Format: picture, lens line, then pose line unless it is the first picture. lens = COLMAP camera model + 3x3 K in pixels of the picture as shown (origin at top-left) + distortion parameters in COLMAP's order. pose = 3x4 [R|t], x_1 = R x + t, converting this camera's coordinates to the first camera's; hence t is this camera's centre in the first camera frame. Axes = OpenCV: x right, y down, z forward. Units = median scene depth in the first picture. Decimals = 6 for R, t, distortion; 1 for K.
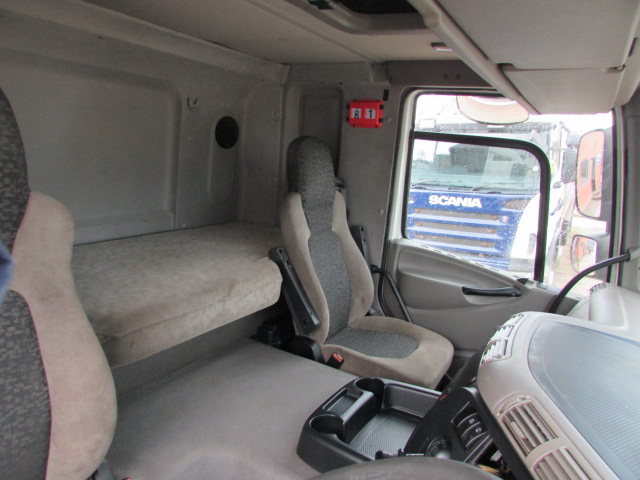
lens RADIAL K [[502.4, 0, 320.0], [0, 502.4, 240.0], [0, 0, 1]] dist [0.003223, 0.003170]
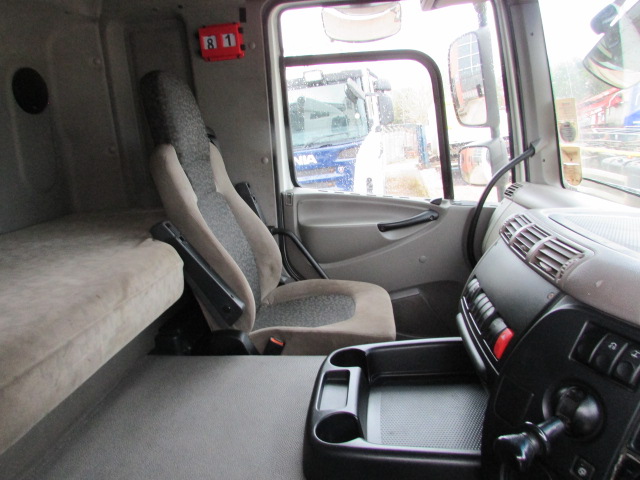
lens RADIAL K [[479.0, 0, 320.0], [0, 479.0, 240.0], [0, 0, 1]] dist [-0.012123, -0.004442]
pose [[0.899296, -0.230915, 0.371408, -0.127236], [0.220470, 0.972807, 0.070996, 0.037276], [-0.377703, 0.018038, 0.925751, 0.249802]]
